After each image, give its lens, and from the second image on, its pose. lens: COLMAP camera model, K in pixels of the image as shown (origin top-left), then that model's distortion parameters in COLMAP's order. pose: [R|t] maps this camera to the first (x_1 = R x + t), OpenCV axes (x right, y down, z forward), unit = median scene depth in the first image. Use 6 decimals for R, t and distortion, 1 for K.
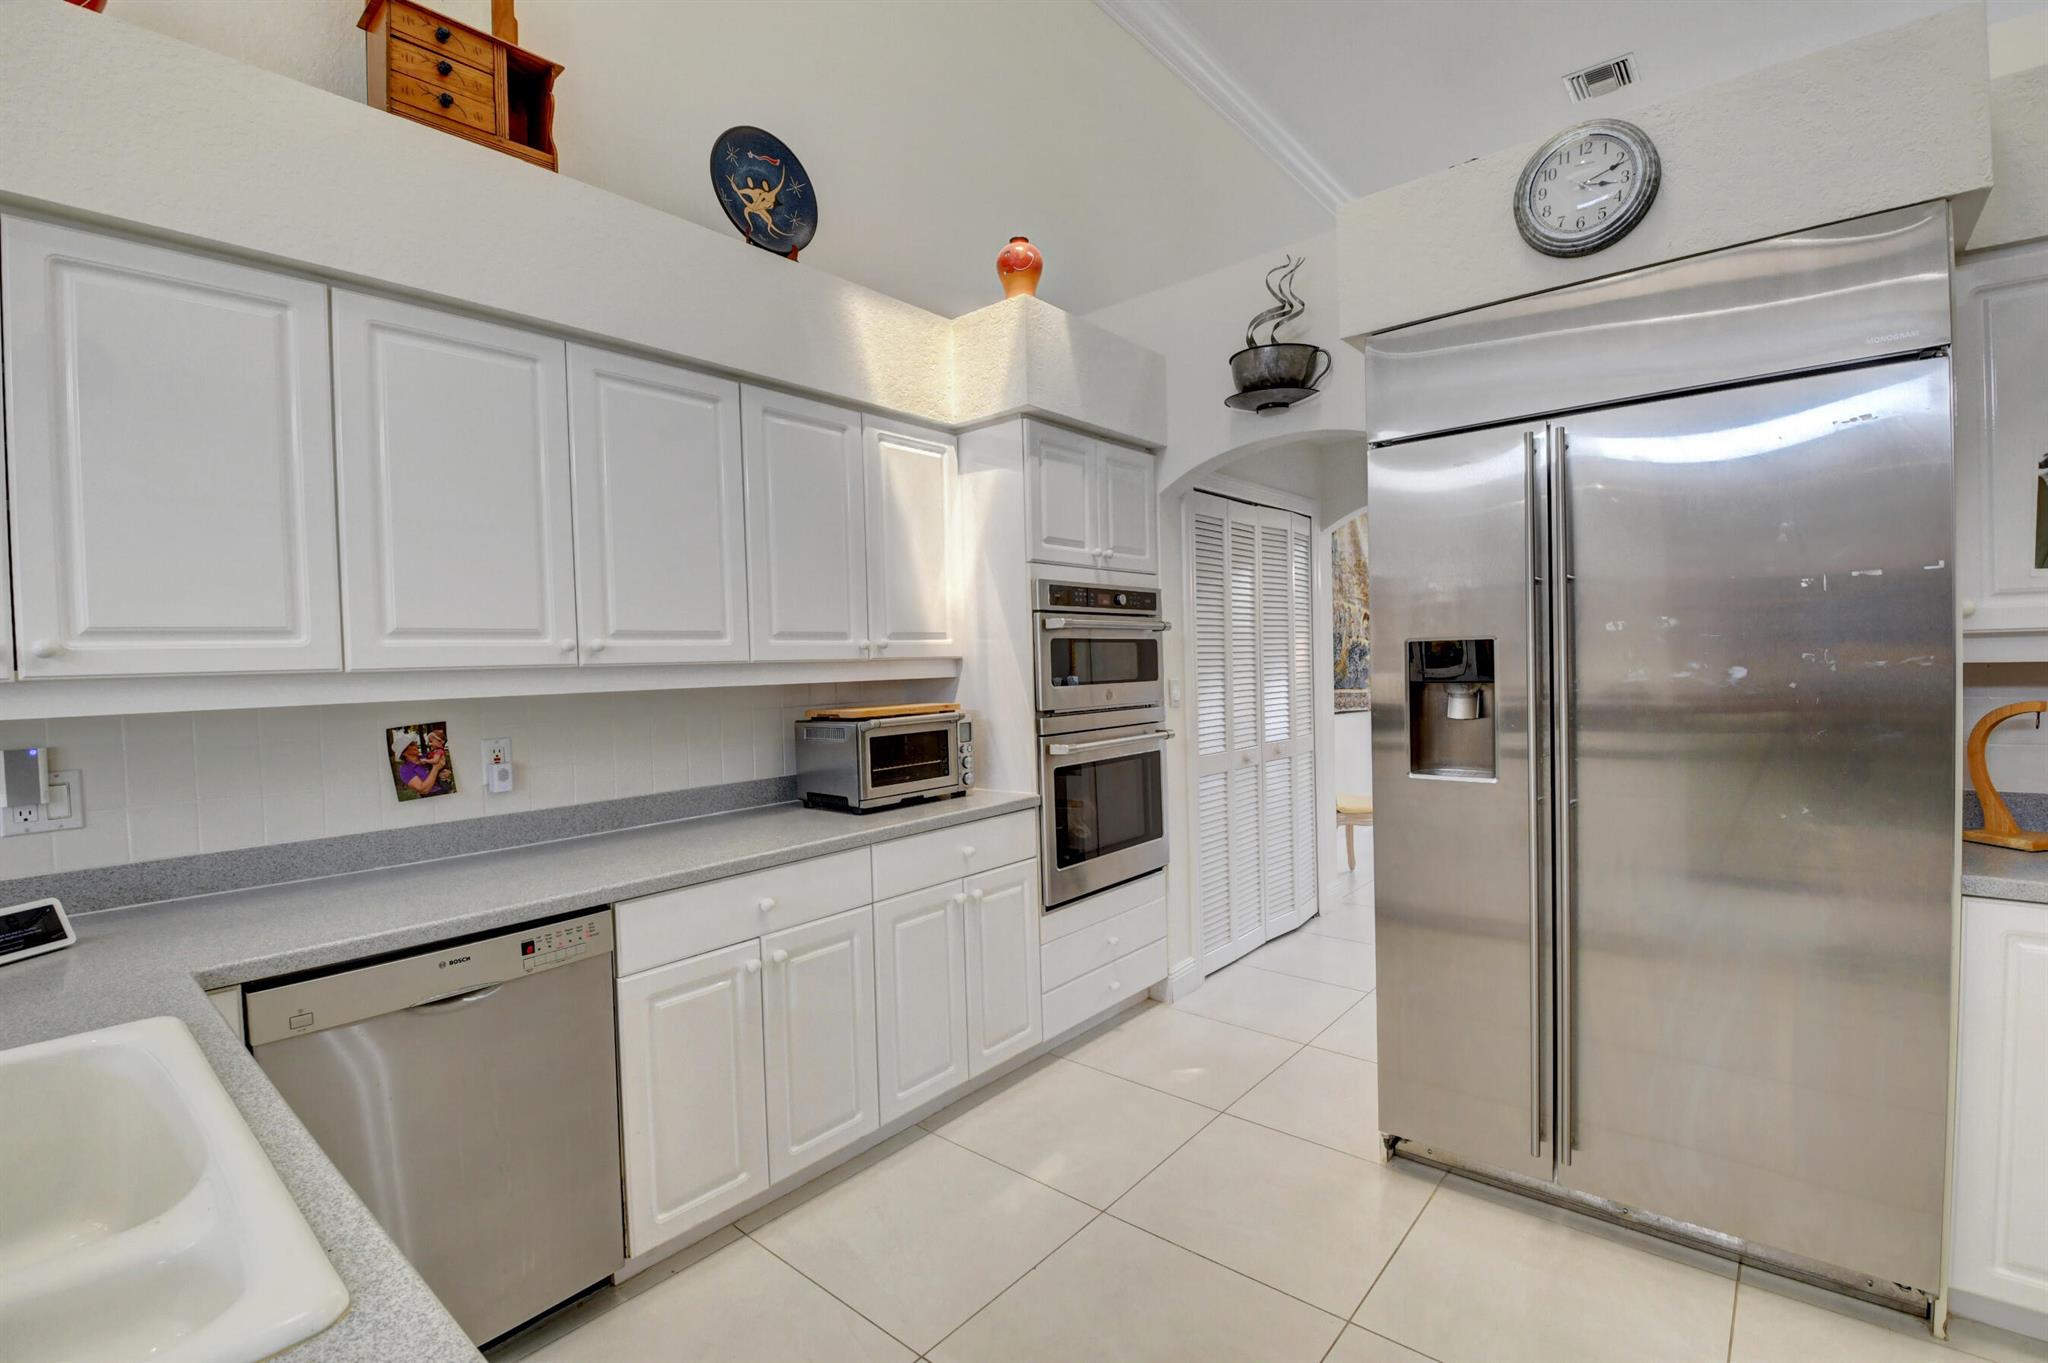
lens RADIAL K [[912.8, 0, 1013.8], [0, 912.8, 684.8], [0, 0, 1]] dist [0.022390, -0.034421]
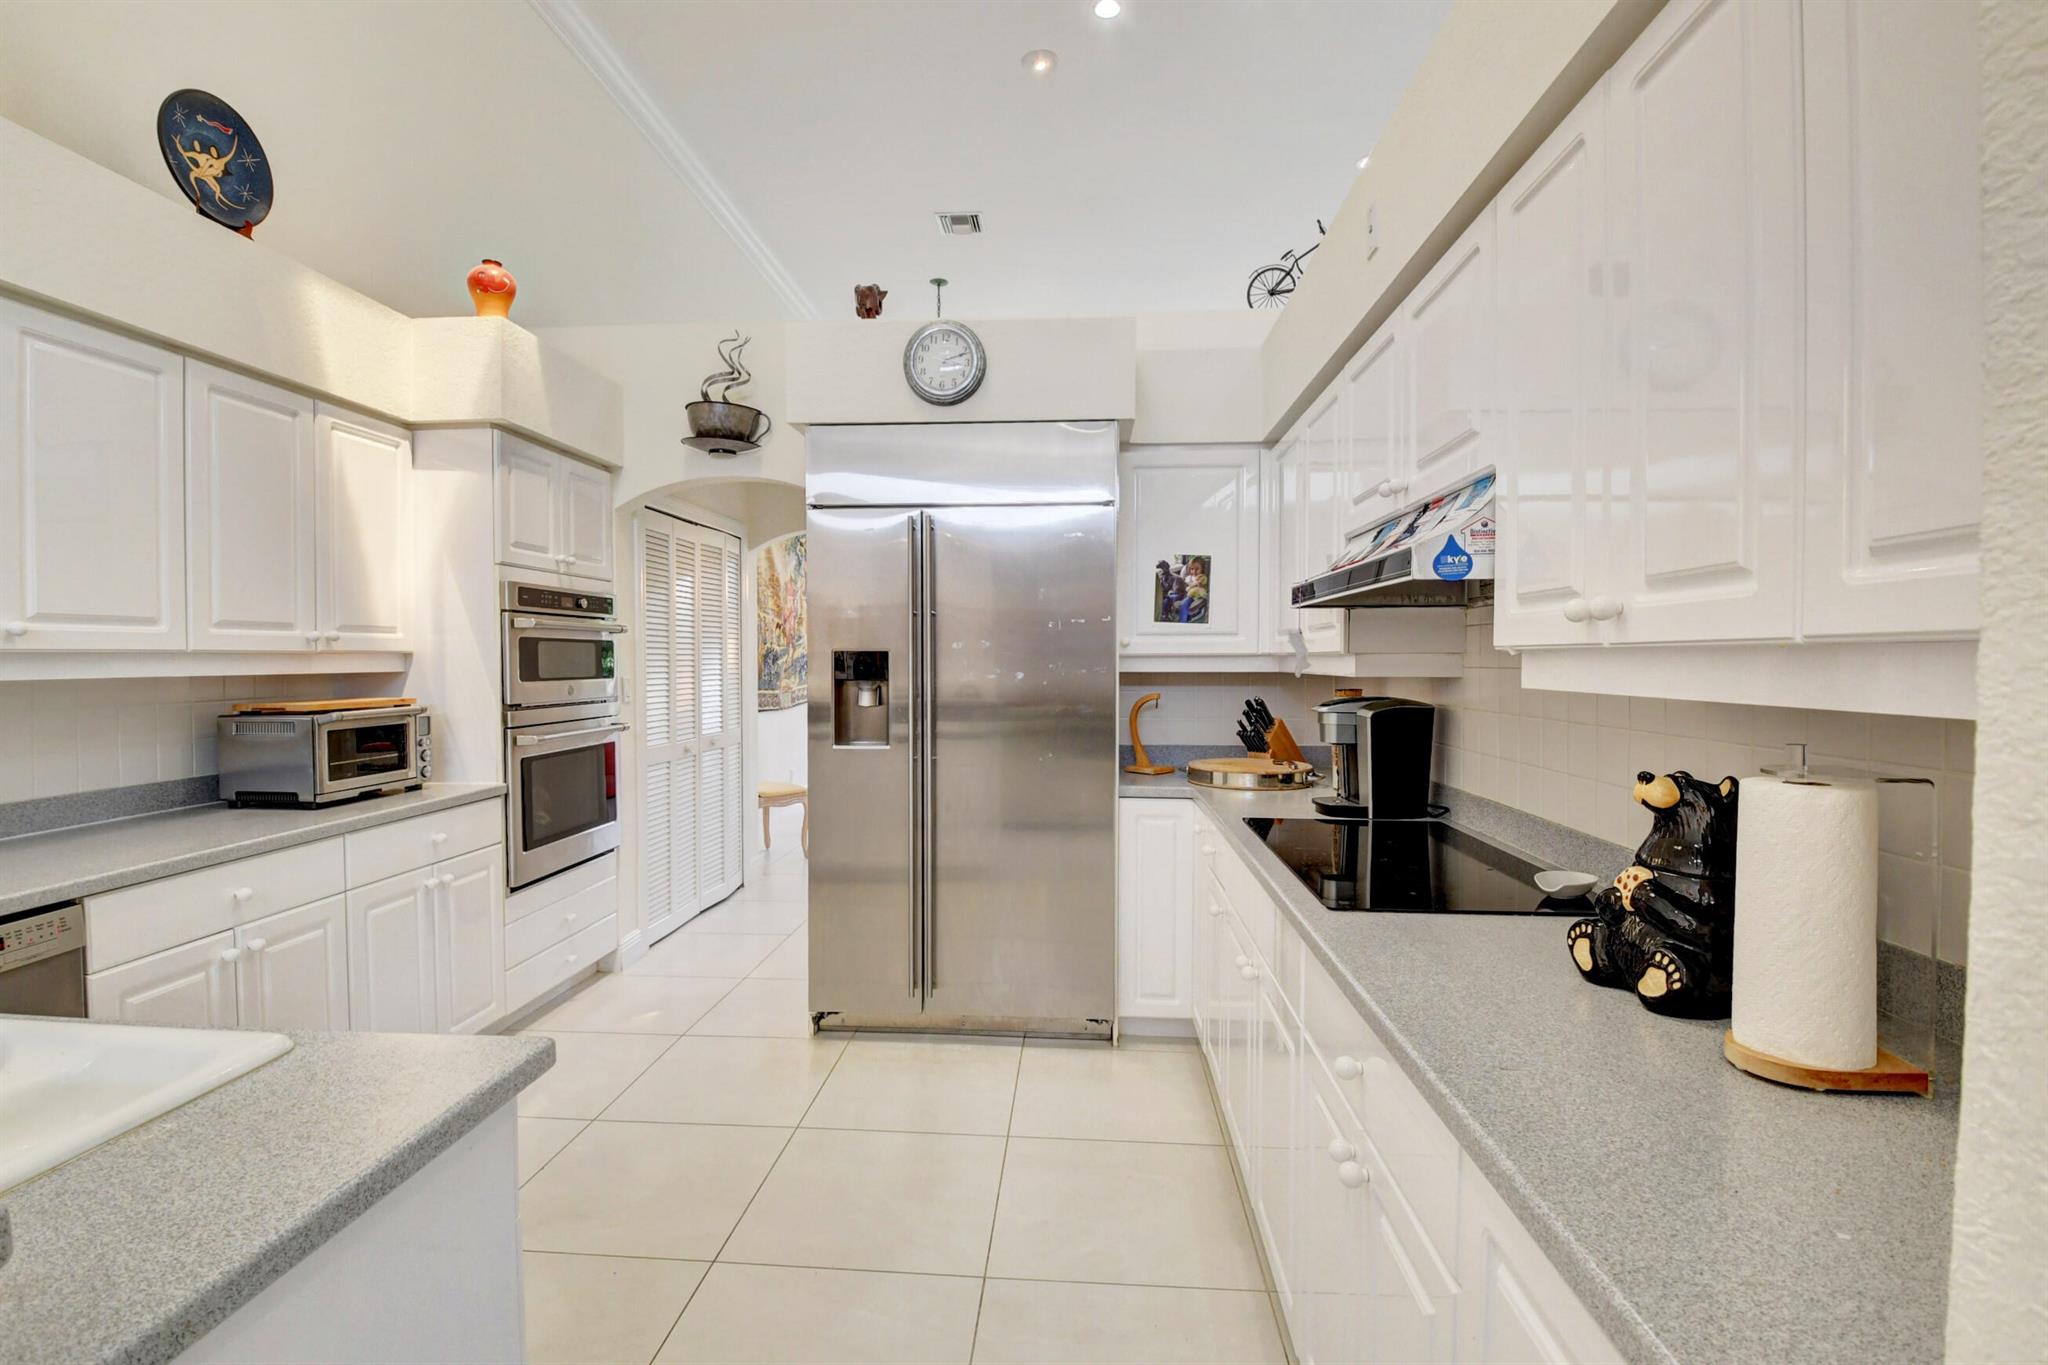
lens RADIAL K [[912.8, 0, 1013.8], [0, 912.8, 685.8], [0, 0, 1]] dist [0.022390, -0.034421]
pose [[0.805489, 0.008750, 0.592546, -0.134401], [-0.006999, 0.999962, -0.005253, 0.008433], [-0.592569, 0.000084, 0.805519, -0.220941]]
